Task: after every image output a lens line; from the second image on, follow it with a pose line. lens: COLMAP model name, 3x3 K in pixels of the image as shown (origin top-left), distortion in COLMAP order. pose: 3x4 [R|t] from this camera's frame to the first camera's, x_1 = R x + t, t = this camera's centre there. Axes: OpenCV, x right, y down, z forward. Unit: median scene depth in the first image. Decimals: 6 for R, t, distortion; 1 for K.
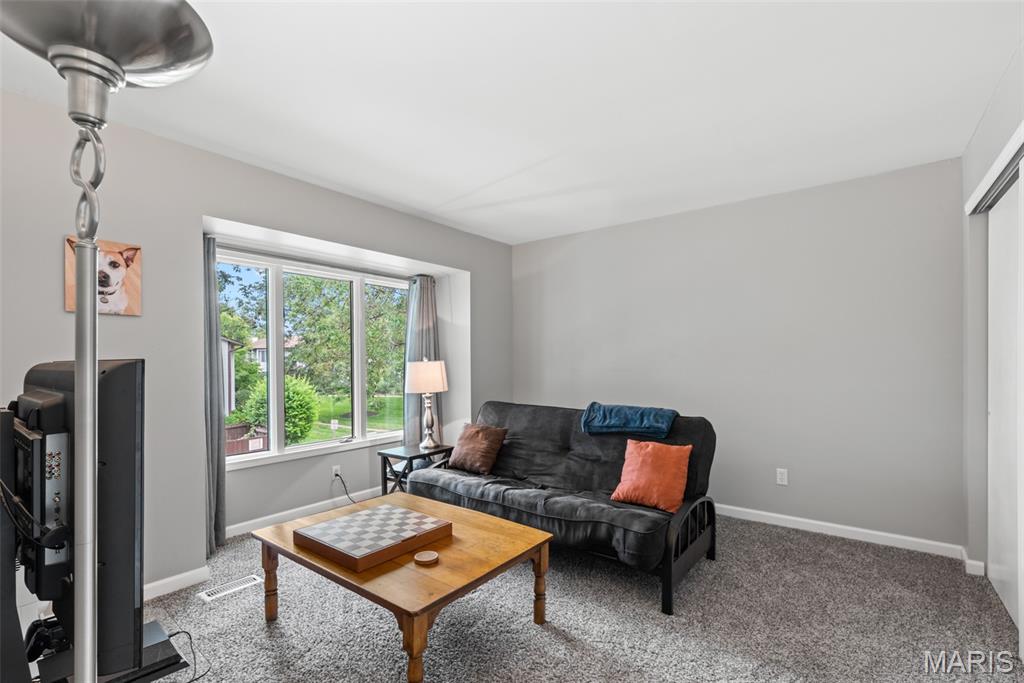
lens RADIAL K [[460.3, 0, 538.6], [0, 460.3, 350.4], [0, 0, 1]] dist [0.000277, -0.000205]
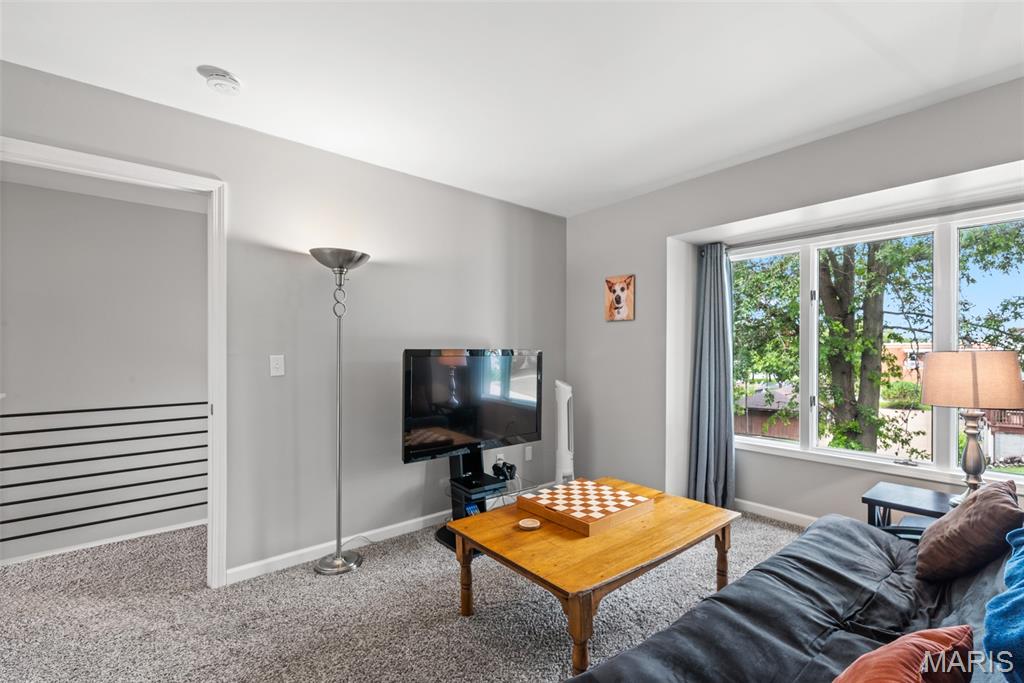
lens RADIAL K [[460.3, 0, 538.6], [0, 460.3, 350.4], [0, 0, 1]] dist [0.000277, -0.000205]
pose [[-0.209677, 0.006890, -0.977746, 0.706288], [0.016340, 0.999860, 0.003542, 0.015782], [0.977634, -0.015234, -0.209760, 1.046598]]
